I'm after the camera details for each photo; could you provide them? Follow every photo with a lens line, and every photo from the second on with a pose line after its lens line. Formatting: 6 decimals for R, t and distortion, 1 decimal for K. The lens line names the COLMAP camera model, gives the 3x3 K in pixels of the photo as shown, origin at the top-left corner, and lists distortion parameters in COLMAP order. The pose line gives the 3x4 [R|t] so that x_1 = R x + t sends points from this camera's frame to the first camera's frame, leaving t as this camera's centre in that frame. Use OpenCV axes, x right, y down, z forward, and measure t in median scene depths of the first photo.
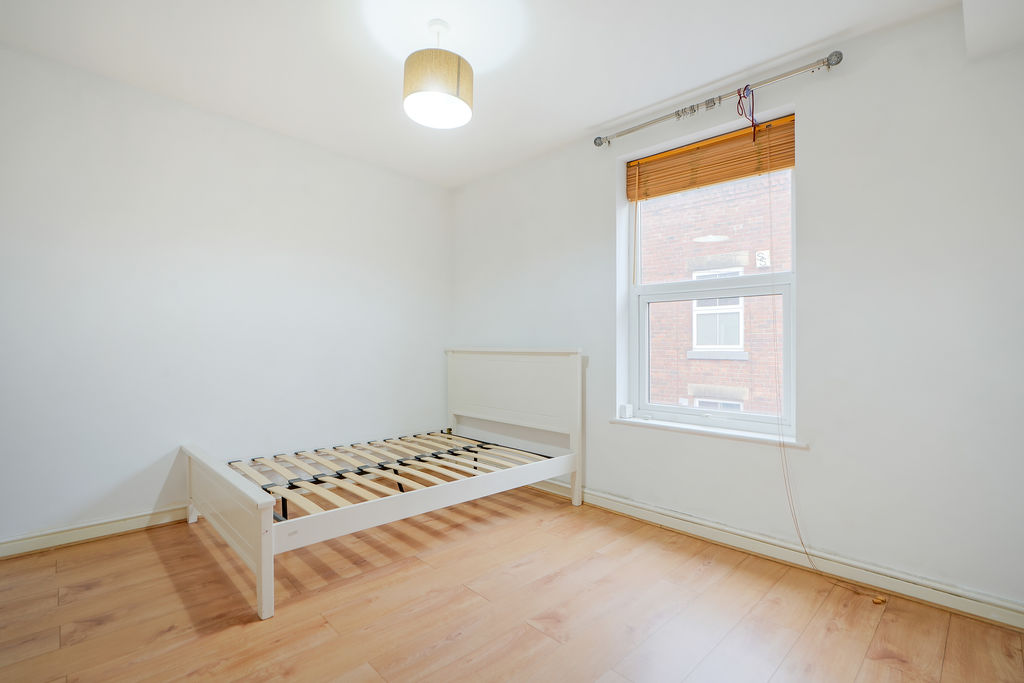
lens RADIAL K [[469.3, 0, 514.5], [0, 469.3, 341.4], [0, 0, 1]] dist [-0.003336, -0.000059]
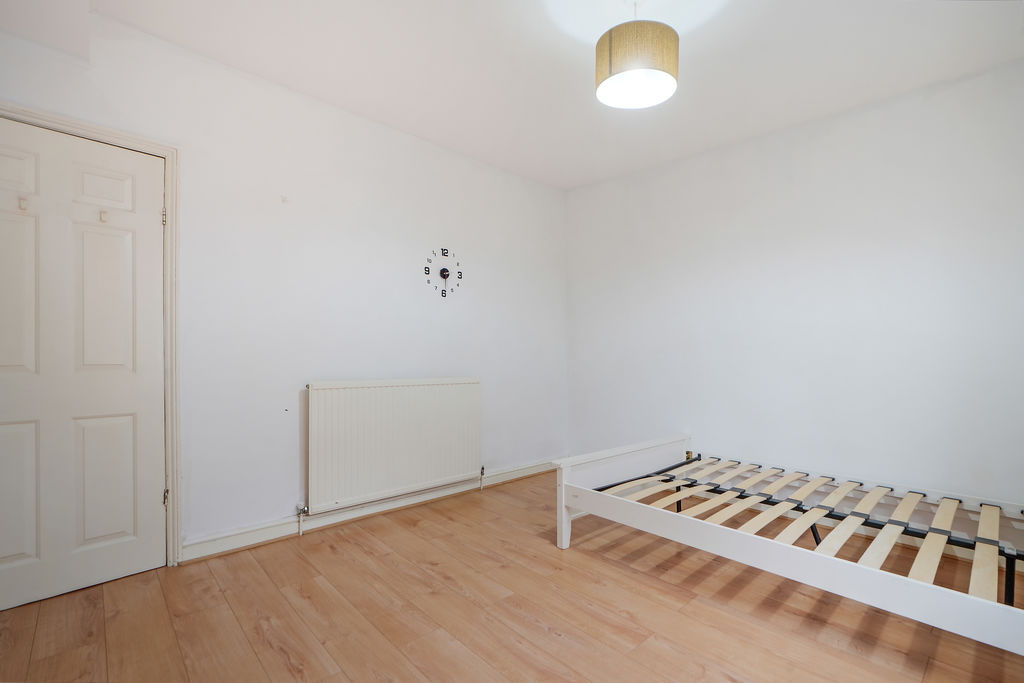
lens RADIAL K [[469.3, 0, 514.8], [0, 469.3, 350.3], [0, 0, 1]] dist [-0.003336, -0.000059]
pose [[-0.028536, -0.018327, -0.999425, 0.679436], [-0.000014, 0.999832, -0.018334, 0.024039], [0.999593, -0.000510, -0.028532, 0.703816]]
